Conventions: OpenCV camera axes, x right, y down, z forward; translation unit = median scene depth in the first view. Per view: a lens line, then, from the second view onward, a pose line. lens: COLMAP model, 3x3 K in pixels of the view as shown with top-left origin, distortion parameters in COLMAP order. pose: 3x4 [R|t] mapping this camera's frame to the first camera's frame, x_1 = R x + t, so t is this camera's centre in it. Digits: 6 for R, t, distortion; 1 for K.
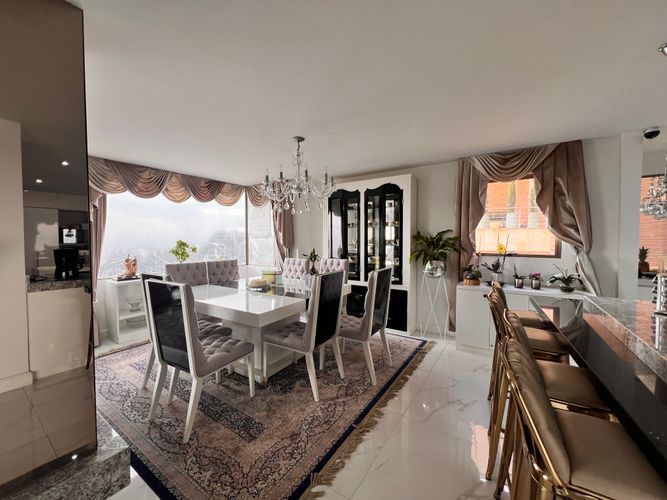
lens RADIAL K [[265.4, 0, 333.0], [0, 265.4, 247.3], [0, 0, 1]] dist [-0.002226, 0.000078]
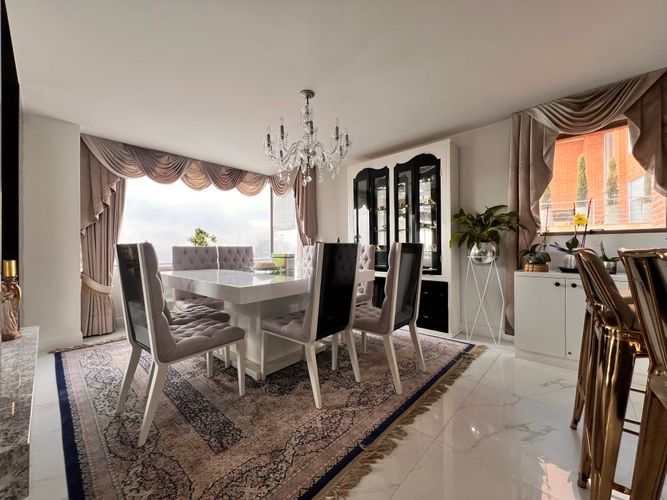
lens RADIAL K [[265.4, 0, 332.9], [0, 265.4, 248.2], [0, 0, 1]] dist [-0.002226, 0.000078]
pose [[0.987666, -0.007156, -0.156409, 0.069327], [0.001956, 0.999441, -0.033376, 0.099525], [0.156560, 0.032658, 0.987128, 0.162184]]
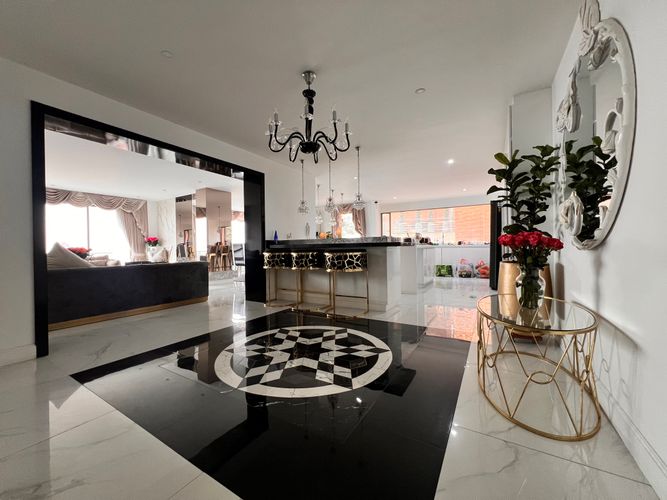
lens RADIAL K [[265.4, 0, 332.9], [0, 265.4, 248.2], [0, 0, 1]] dist [-0.002226, 0.000078]
pose [[0.998549, -0.012059, 0.052477, 0.367851], [0.013963, 0.999252, -0.036063, 0.225684], [-0.052003, 0.036744, 0.997971, -1.854317]]
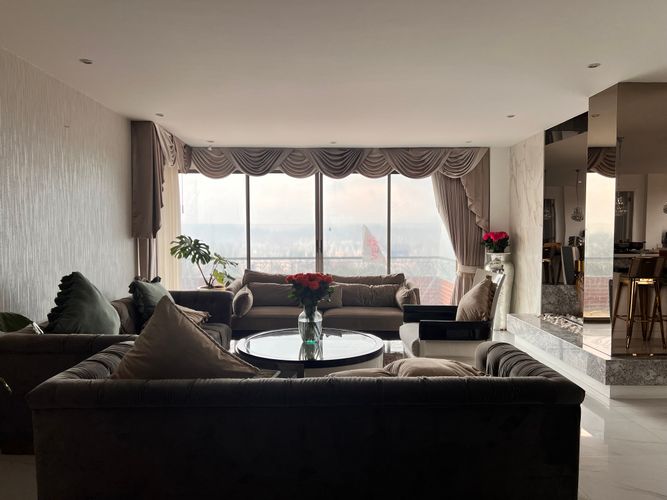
lens RADIAL K [[501.7, 0, 340.2], [0, 501.7, 255.6], [0, 0, 1]] dist [0.045459, -0.015410]
pose [[0.583853, 0.047117, -0.810491, 0.113538], [-0.031221, 0.998879, 0.035577, 0.055324], [0.811259, 0.004533, 0.584670, -1.015237]]
